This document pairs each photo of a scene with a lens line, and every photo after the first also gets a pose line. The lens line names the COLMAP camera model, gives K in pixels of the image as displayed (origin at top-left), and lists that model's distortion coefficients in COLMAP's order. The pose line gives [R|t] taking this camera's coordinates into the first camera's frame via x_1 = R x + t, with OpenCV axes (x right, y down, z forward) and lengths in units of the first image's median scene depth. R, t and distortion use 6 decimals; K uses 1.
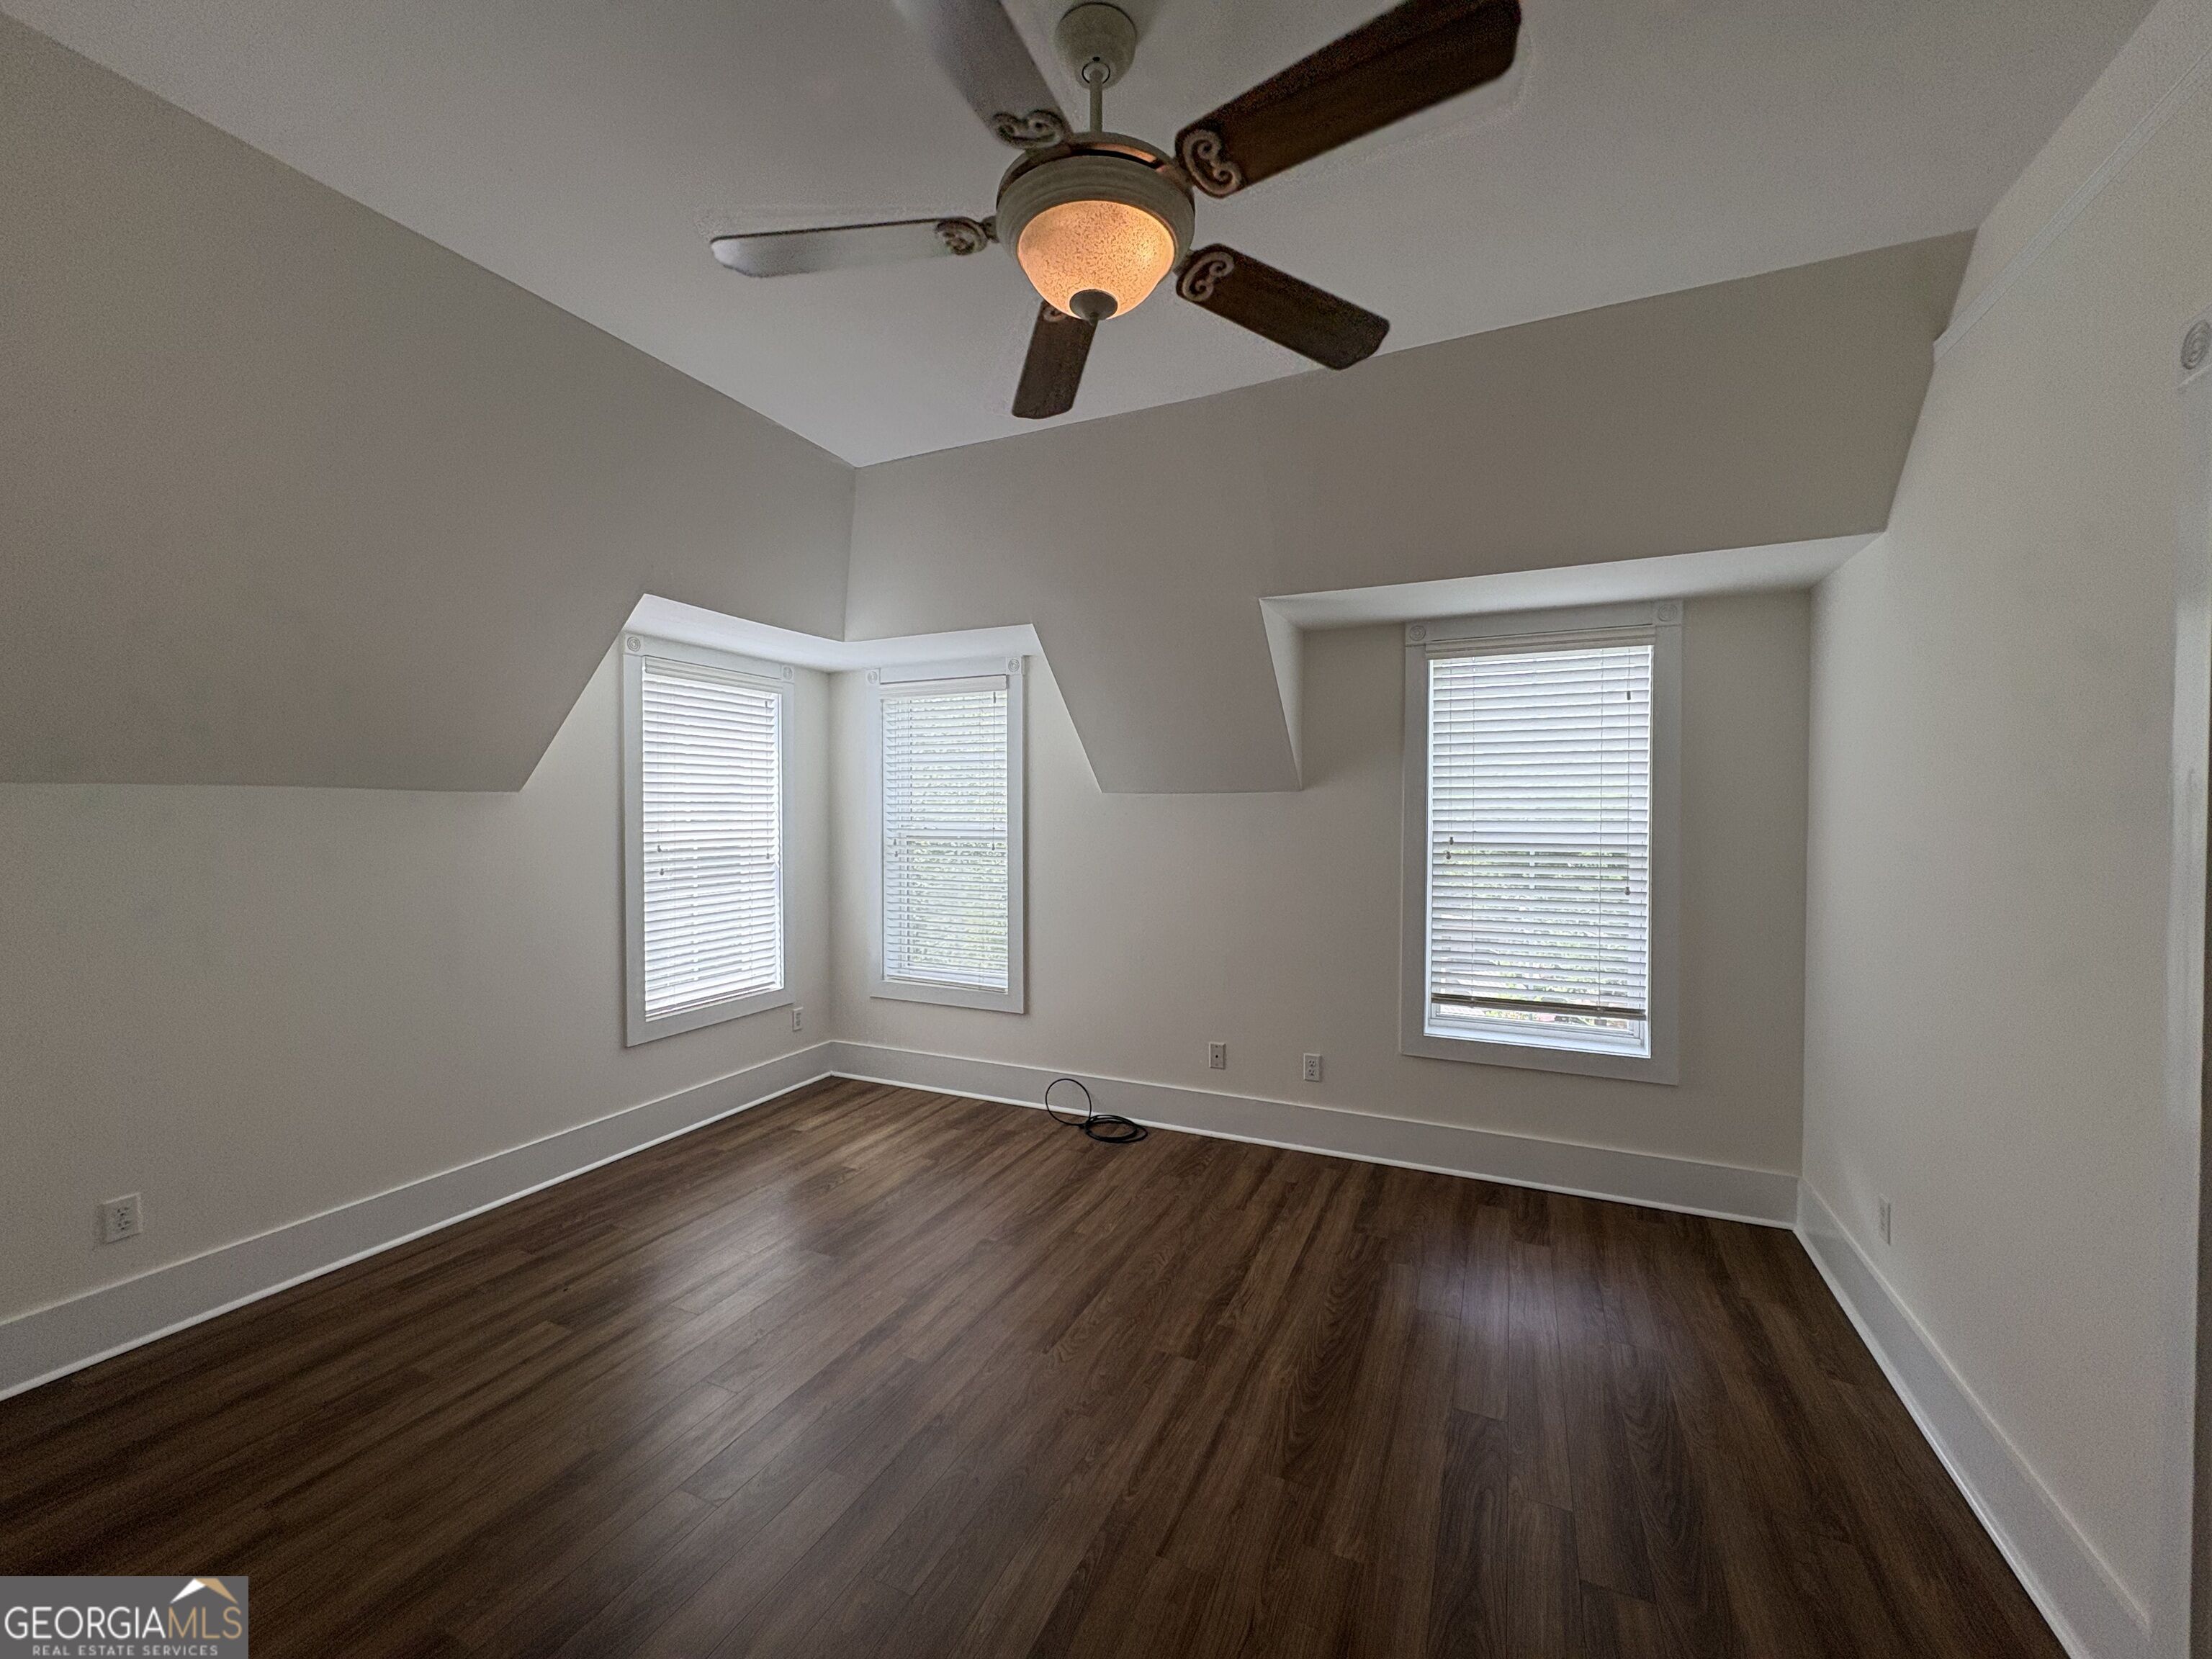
lens RADIAL K [[874.0, 0, 1091.0], [0, 874.0, 818.7], [0, 0, 1]] dist [0.000559, -0.001033]
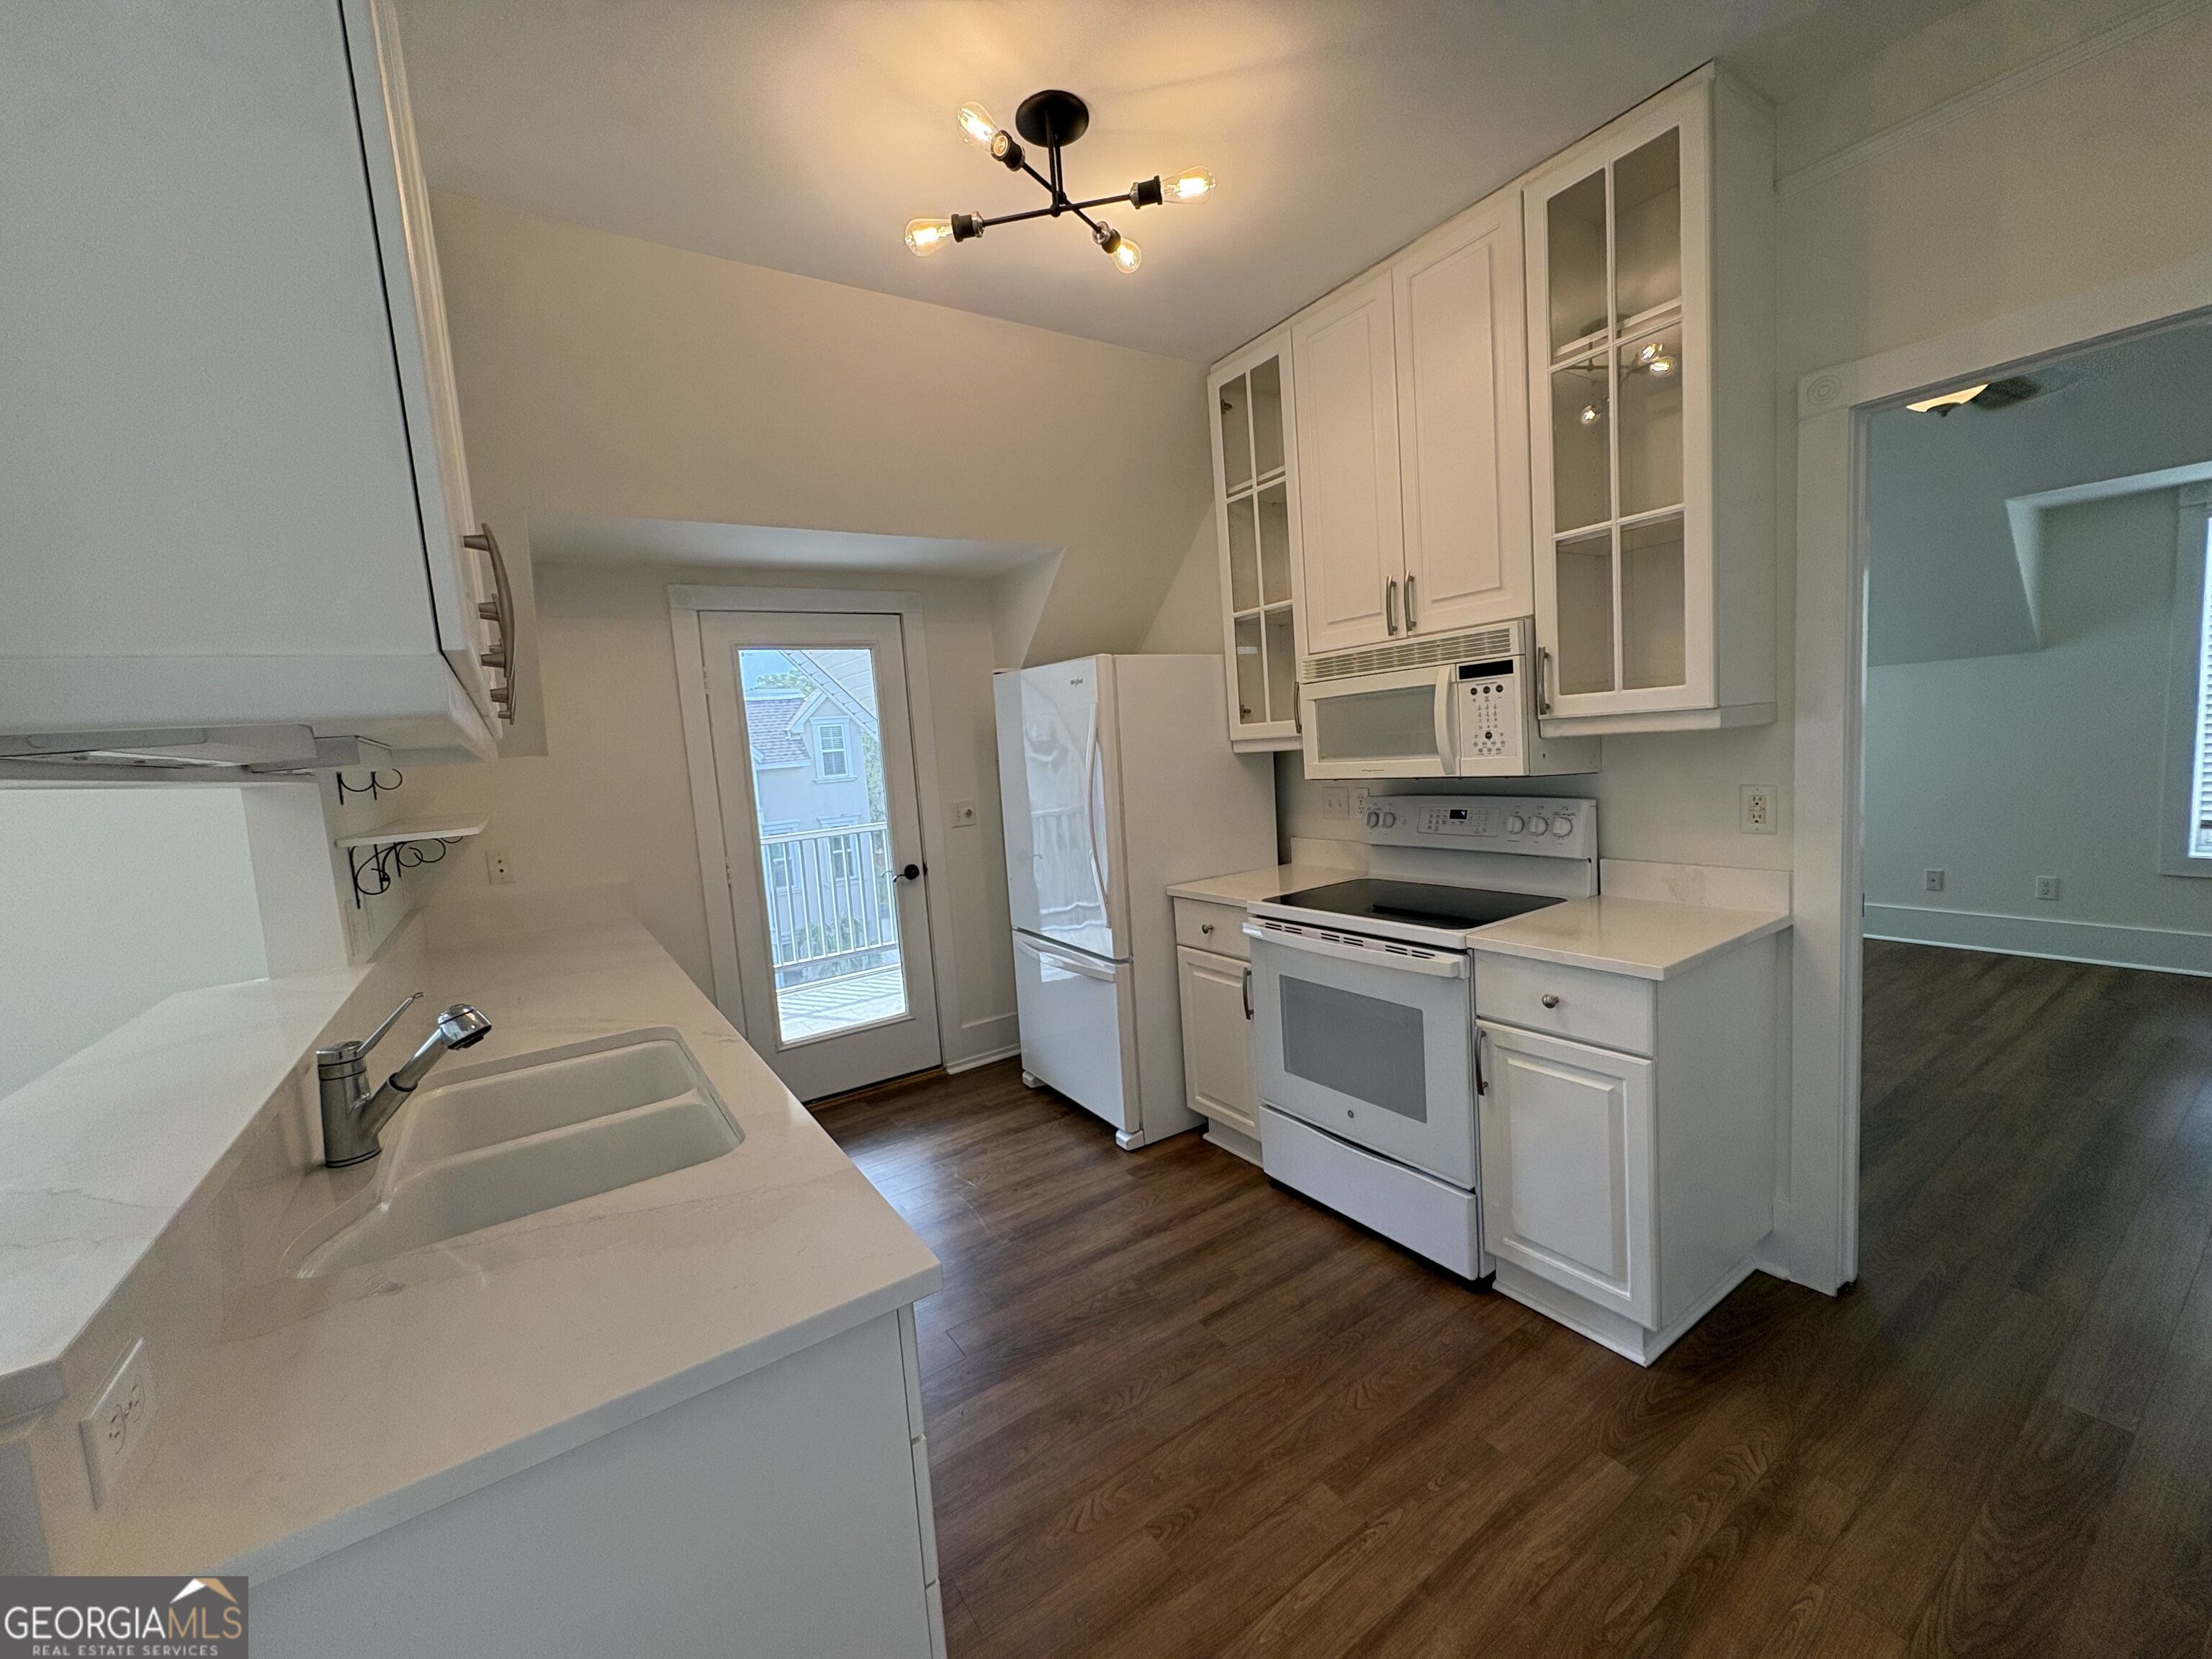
lens RADIAL K [[874.0, 0, 1088.6], [0, 874.0, 829.4], [0, 0, 1]] dist [0.000559, -0.001033]
pose [[0.859024, -0.011336, -0.511809, -0.295859], [0.061780, 0.994744, 0.081658, 0.034149], [0.508193, -0.101766, 0.855210, -0.769270]]
